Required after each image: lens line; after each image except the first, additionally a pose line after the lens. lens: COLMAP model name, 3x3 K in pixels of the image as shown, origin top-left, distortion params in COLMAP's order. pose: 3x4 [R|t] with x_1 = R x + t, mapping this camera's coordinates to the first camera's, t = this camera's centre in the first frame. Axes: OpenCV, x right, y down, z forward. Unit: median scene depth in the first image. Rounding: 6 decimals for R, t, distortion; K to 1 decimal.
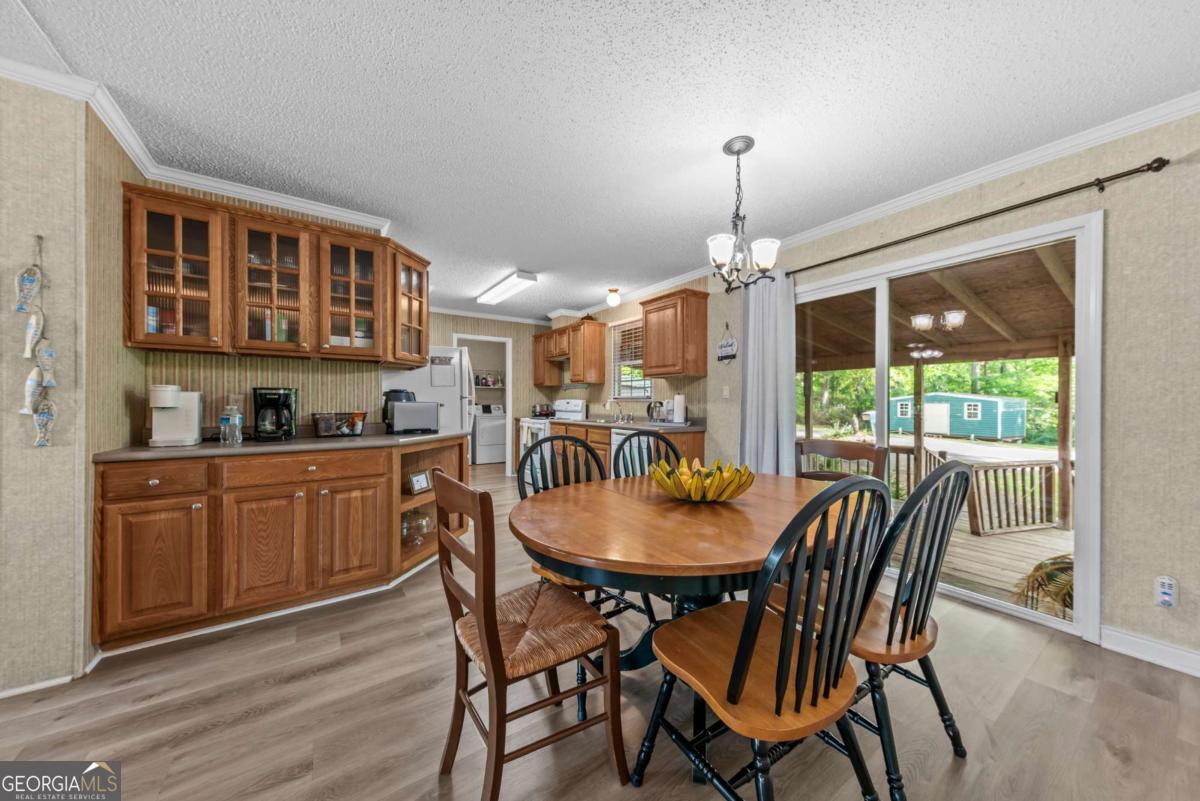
lens RADIAL K [[407.7, 0, 599.4], [0, 407.7, 403.5], [0, 0, 1]] dist [-0.000090, -0.000136]
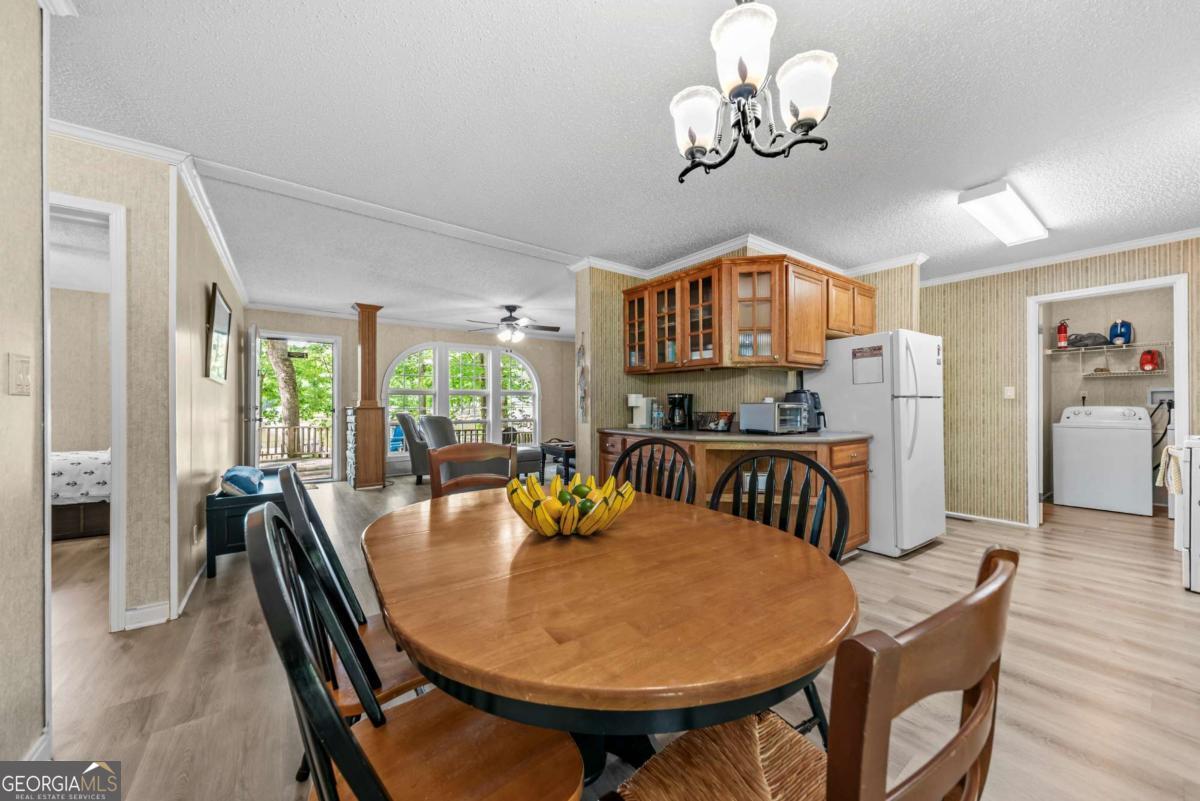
lens RADIAL K [[427.3, 0, 604.0], [0, 427.3, 397.4], [0, 0, 1]] dist [0.013245, -0.004959]
pose [[0.015321, -0.016892, -0.999740, 0.465199], [-0.002771, 0.999853, -0.016937, 0.001515], [0.999879, 0.003030, 0.015272, 0.463999]]
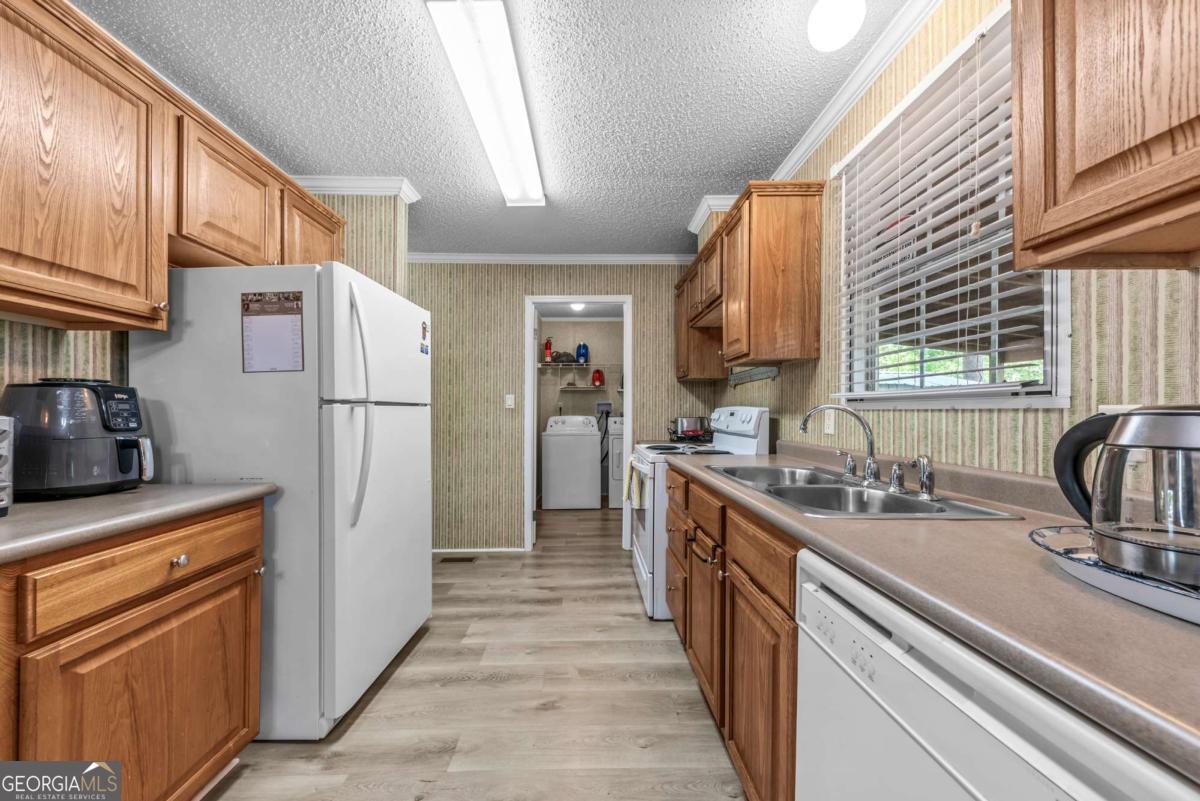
lens RADIAL K [[390.9, 0, 598.8], [0, 390.9, 410.9], [0, 0, 1]] dist [0.011179, -0.003204]
pose [[0.830062, -0.007376, -0.557622, 0.060459], [0.003103, 0.999958, -0.008607, -0.002757], [0.557662, 0.005413, 0.830050, 0.874124]]
